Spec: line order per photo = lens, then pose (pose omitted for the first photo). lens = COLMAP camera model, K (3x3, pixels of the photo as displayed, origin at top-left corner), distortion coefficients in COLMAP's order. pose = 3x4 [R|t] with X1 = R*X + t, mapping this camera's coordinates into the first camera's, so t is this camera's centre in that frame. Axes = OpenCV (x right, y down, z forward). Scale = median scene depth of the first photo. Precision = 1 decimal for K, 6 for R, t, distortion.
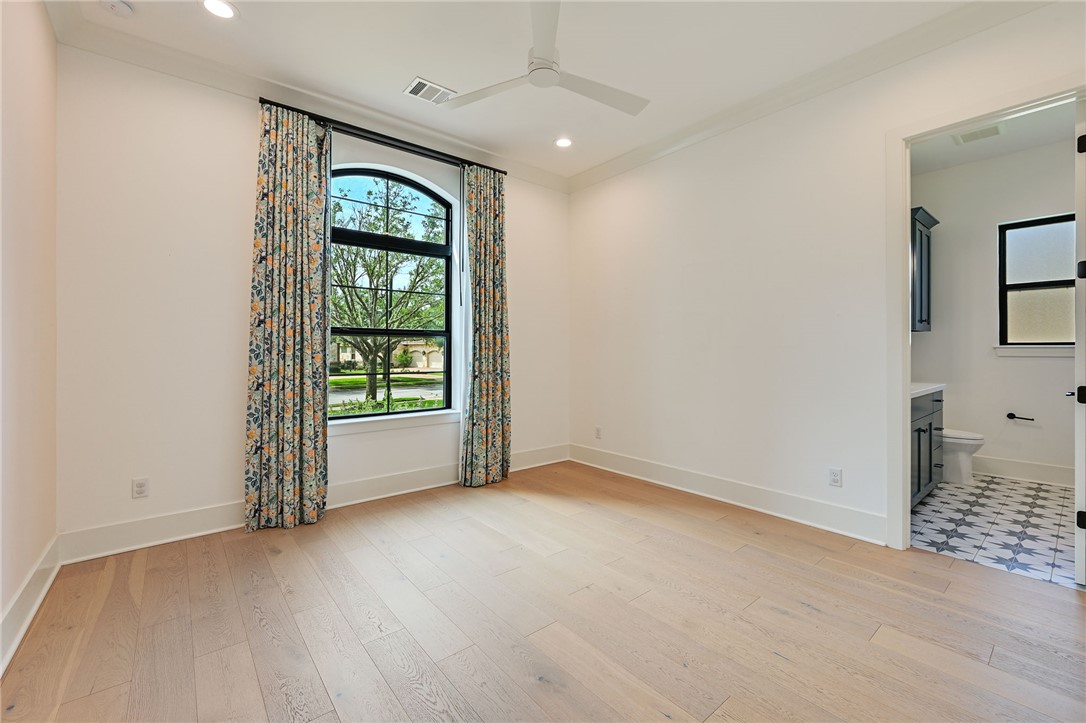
lens RADIAL K [[451.3, 0, 543.0], [0, 451.3, 361.5], [0, 0, 1]] dist [-0.001691, -0.000263]
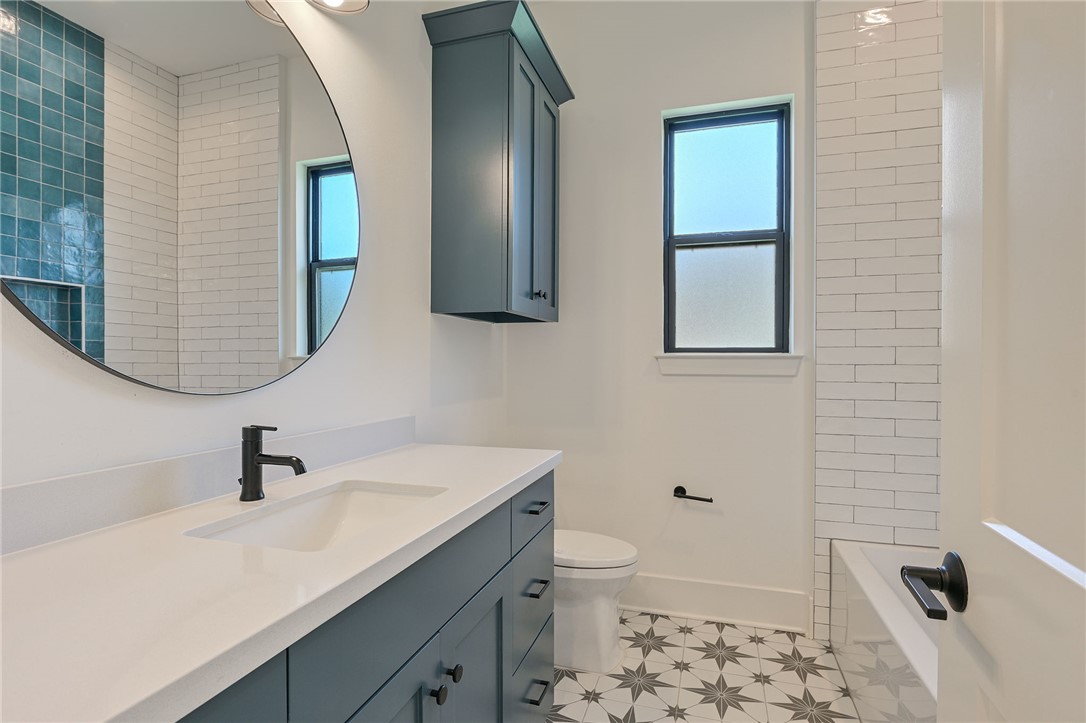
lens RADIAL K [[515.6, 0, 545.9], [0, 515.6, 358.8], [0, 0, 1]] dist [0.011394, 0.000082]
pose [[0.845944, 0.008875, 0.533198, 0.589574], [-0.005215, 0.999951, -0.008371, -0.023678], [-0.533246, 0.004300, 0.845949, 0.577369]]
